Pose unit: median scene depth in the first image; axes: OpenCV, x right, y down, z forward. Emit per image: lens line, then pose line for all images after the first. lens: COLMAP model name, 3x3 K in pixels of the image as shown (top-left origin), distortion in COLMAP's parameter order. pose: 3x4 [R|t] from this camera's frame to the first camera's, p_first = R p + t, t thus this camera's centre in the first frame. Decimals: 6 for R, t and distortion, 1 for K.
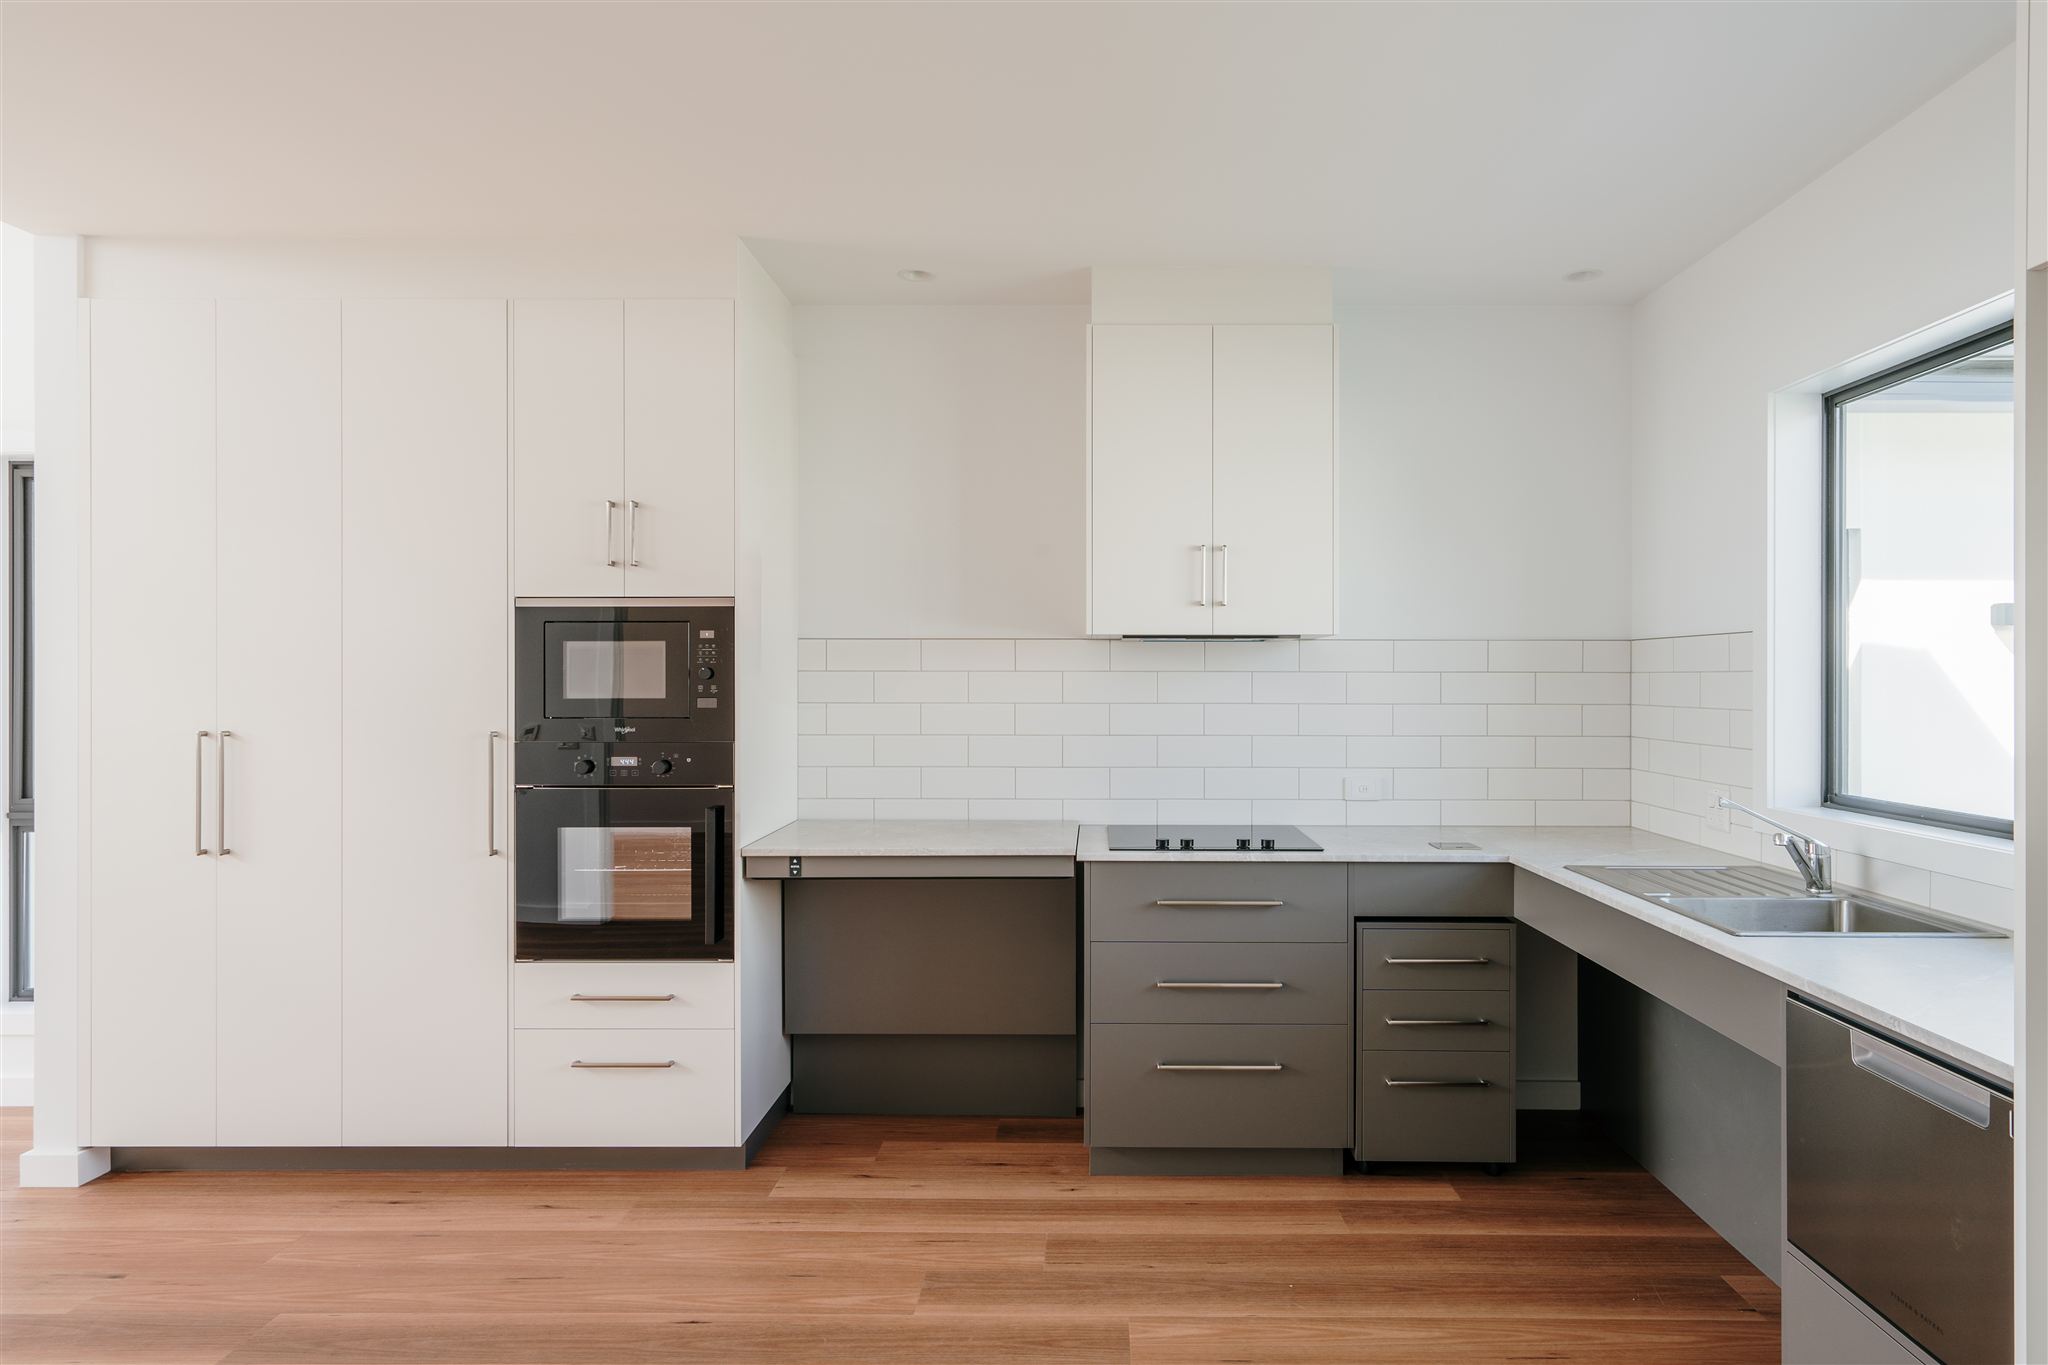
lens RADIAL K [[1158.7, 0, 1071.1], [0, 1158.7, 684.1], [0, 0, 1]] dist [-0.000684, 0.003856]
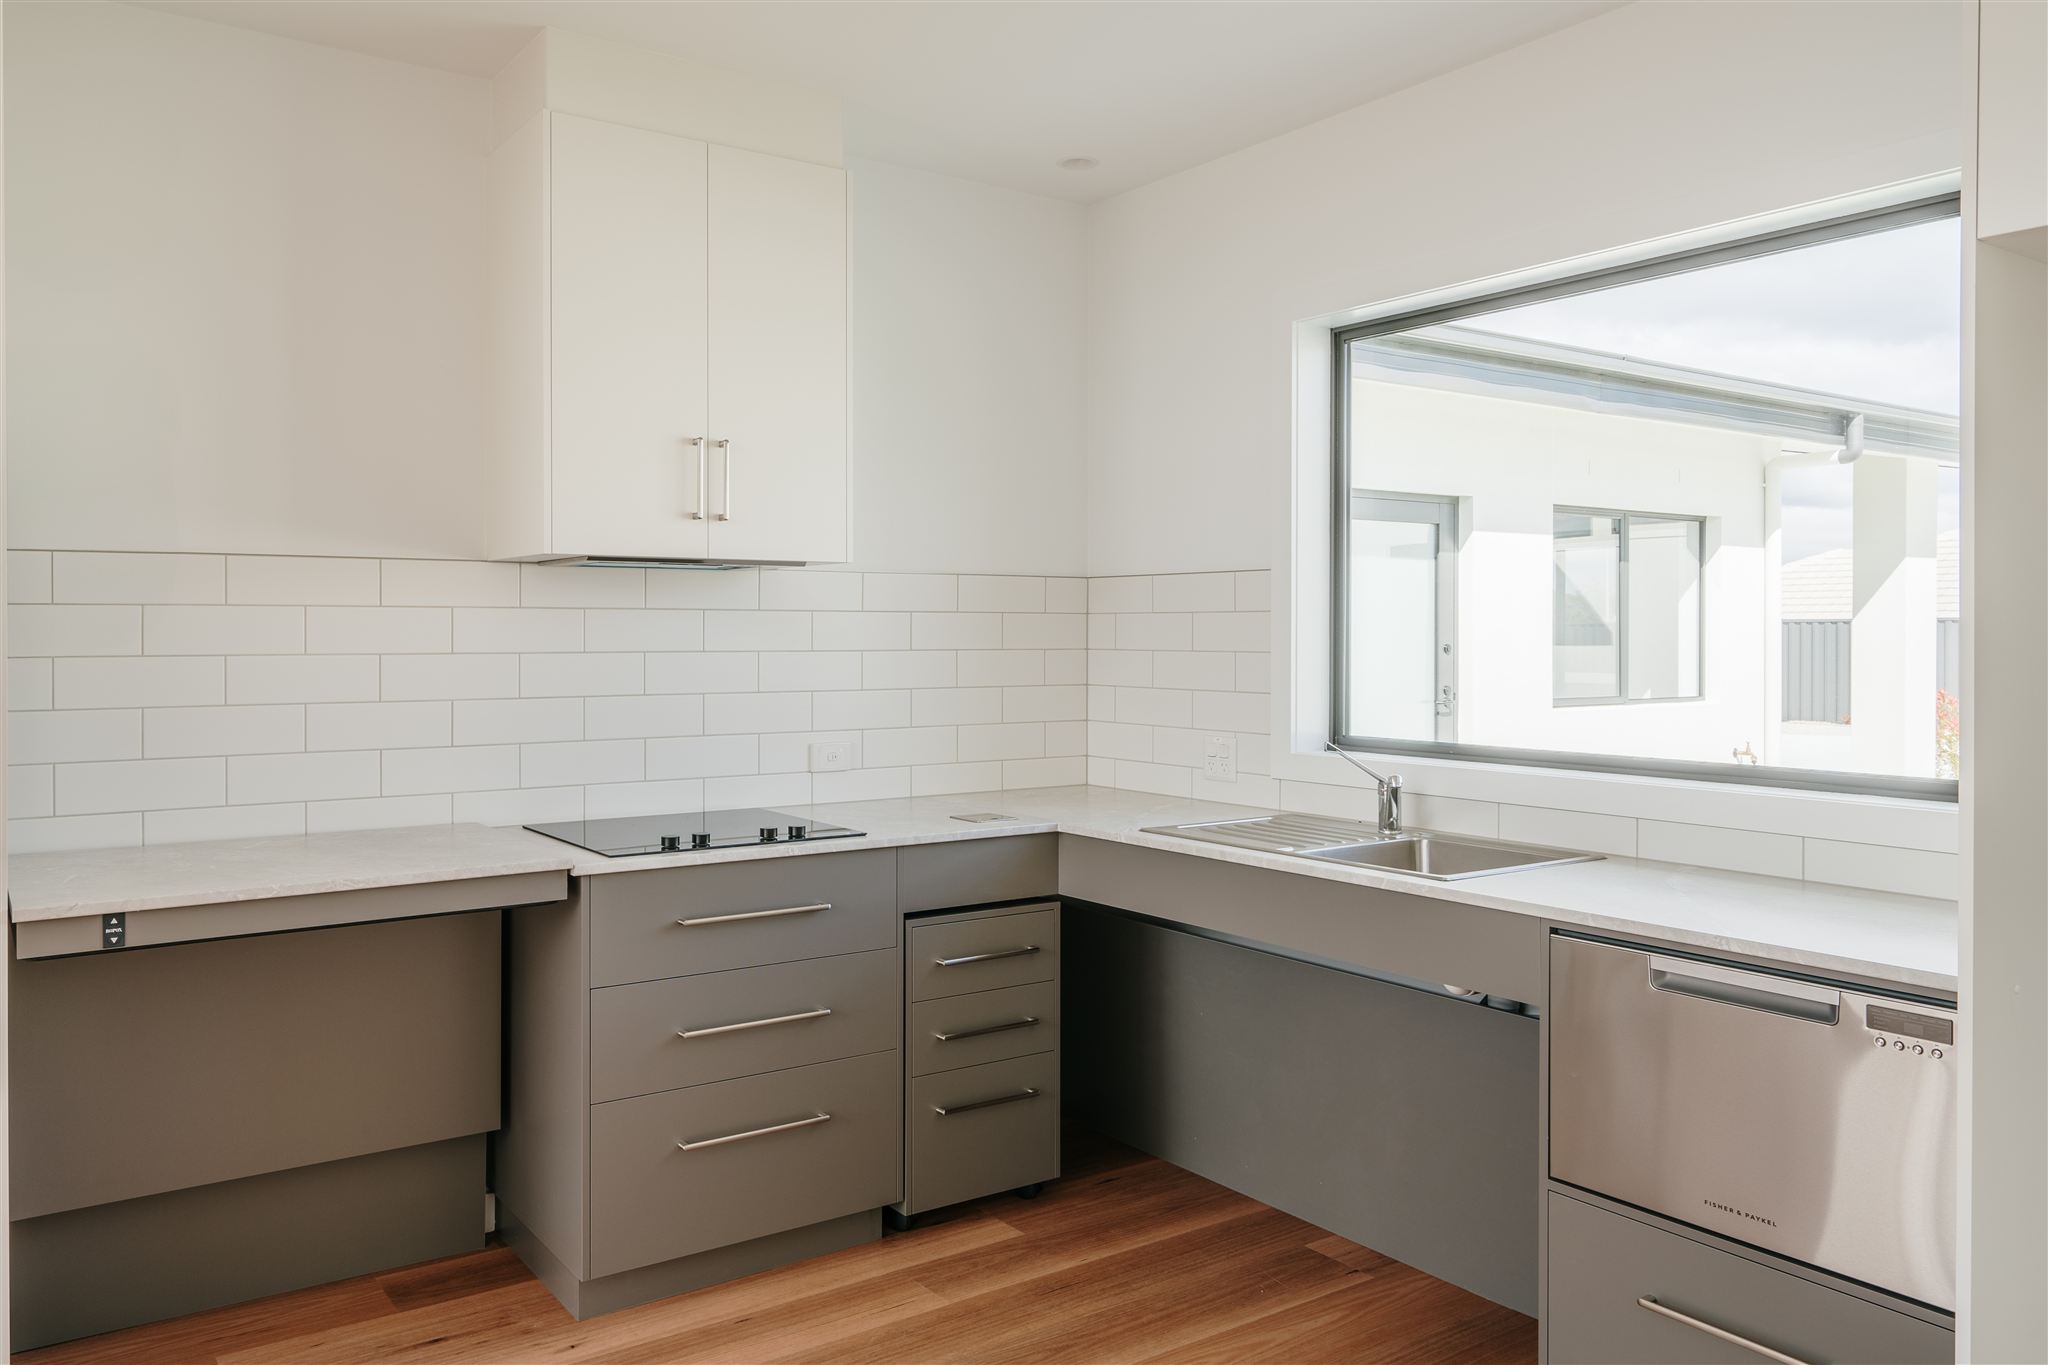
lens RADIAL K [[1473.9, 0, 914.3], [0, 1473.9, 639.5], [0, 0, 1]] dist [0.010237, -0.008187]
pose [[0.832600, -0.004048, 0.553859, -0.315510], [0.001225, 0.999984, 0.005468, 0.004746], [-0.553873, -0.003874, 0.832592, 0.143227]]
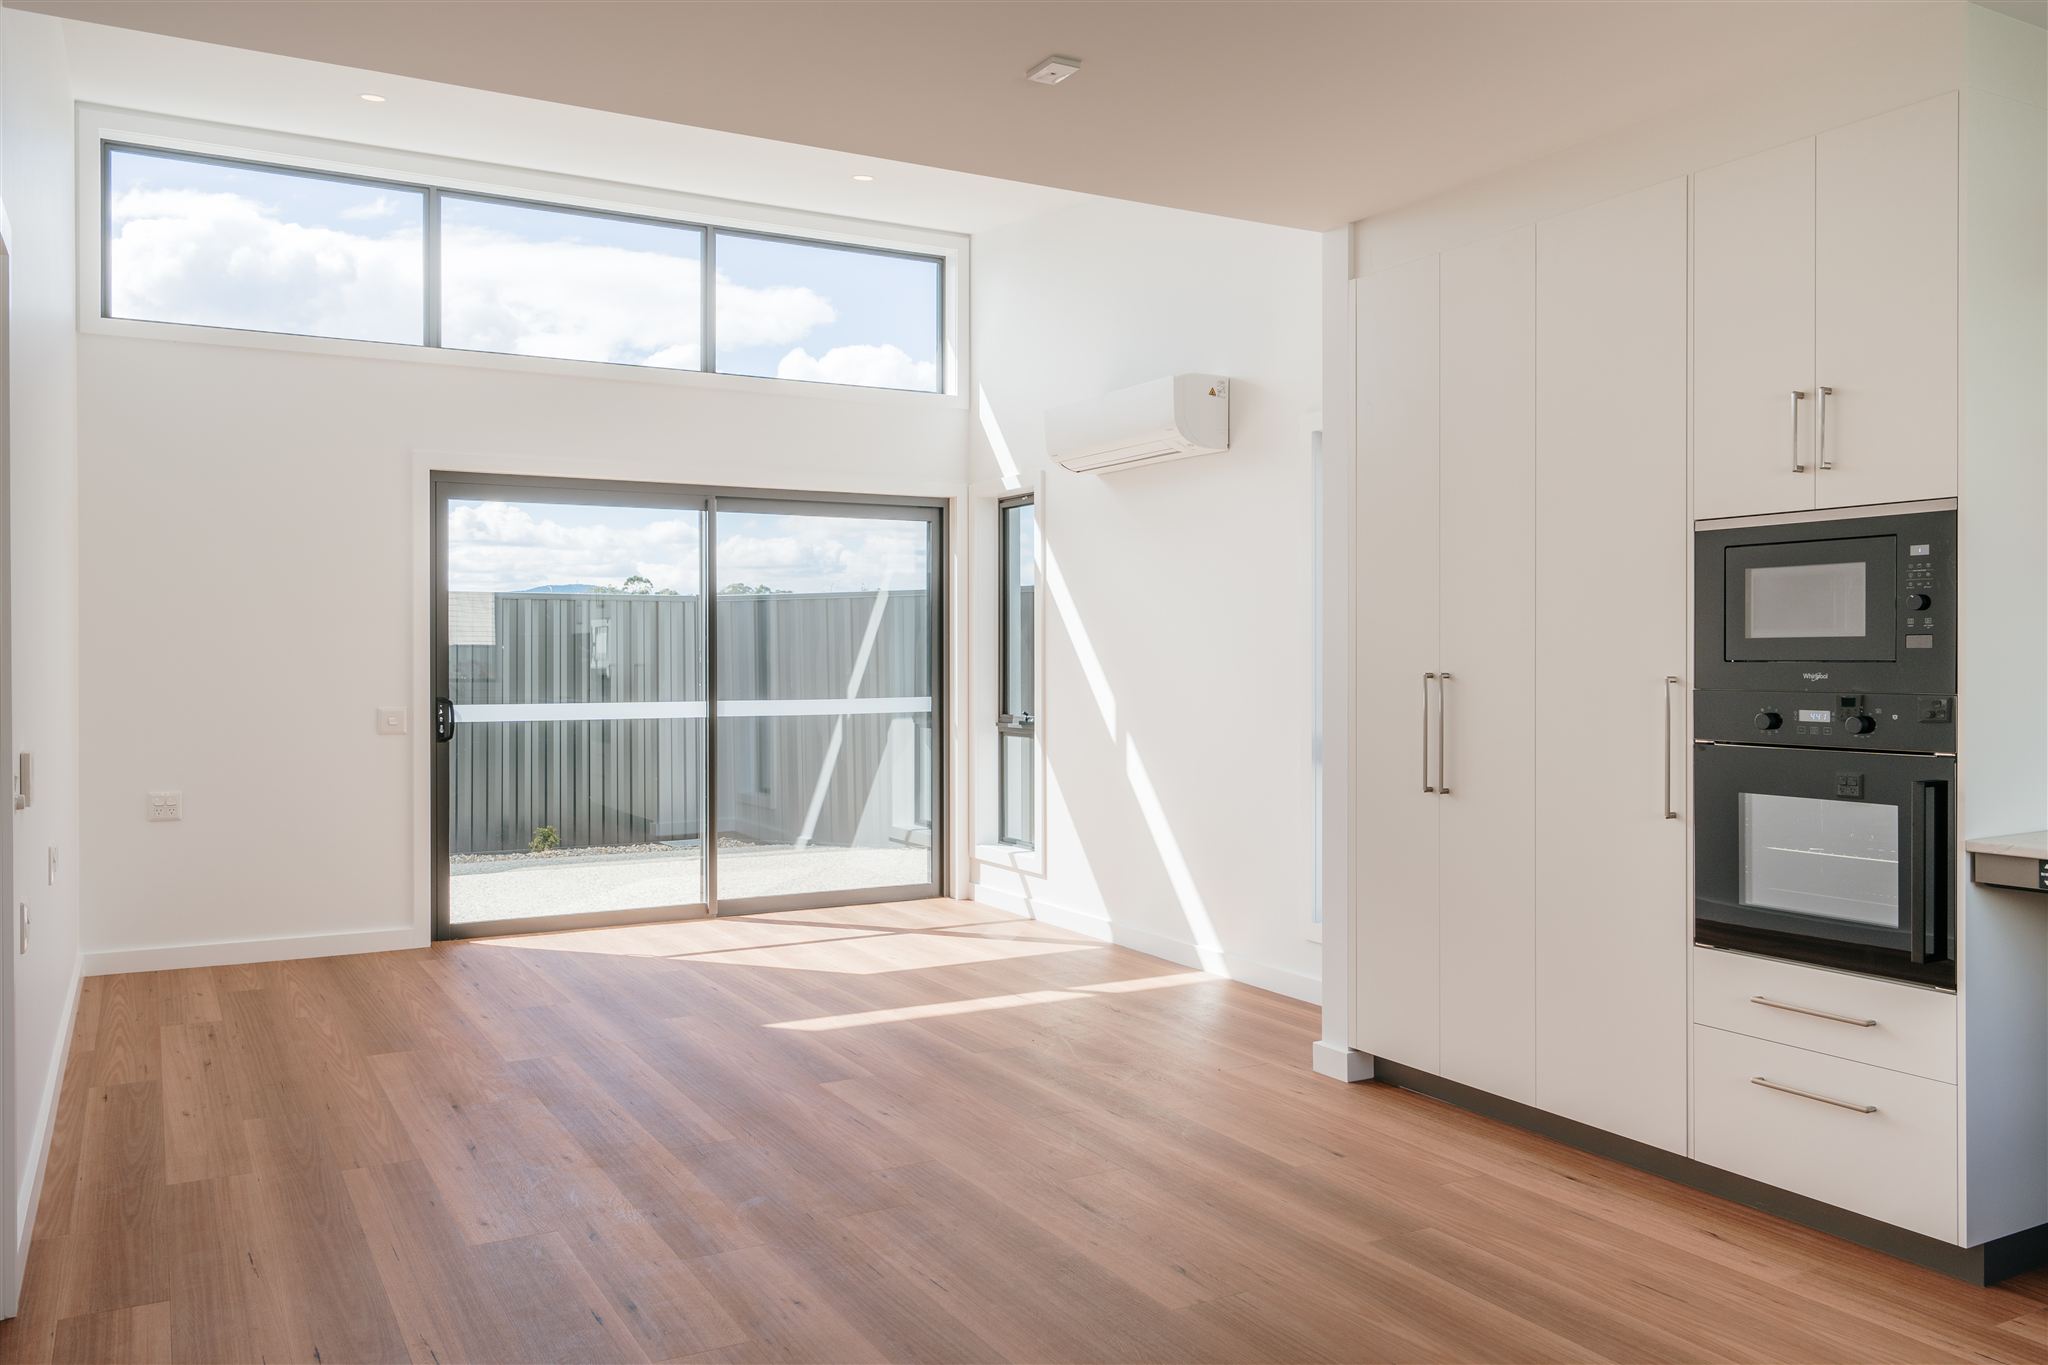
lens RADIAL K [[1535.2, 0, 997.8], [0, 1535.2, 658.7], [0, 0, 1]] dist [0.006611, -0.009586]
pose [[0.483546, 0.001532, -0.875318, 0.267520], [-0.001878, 0.999998, 0.000713, 0.027574], [0.875317, 0.001299, 0.483548, -0.002786]]
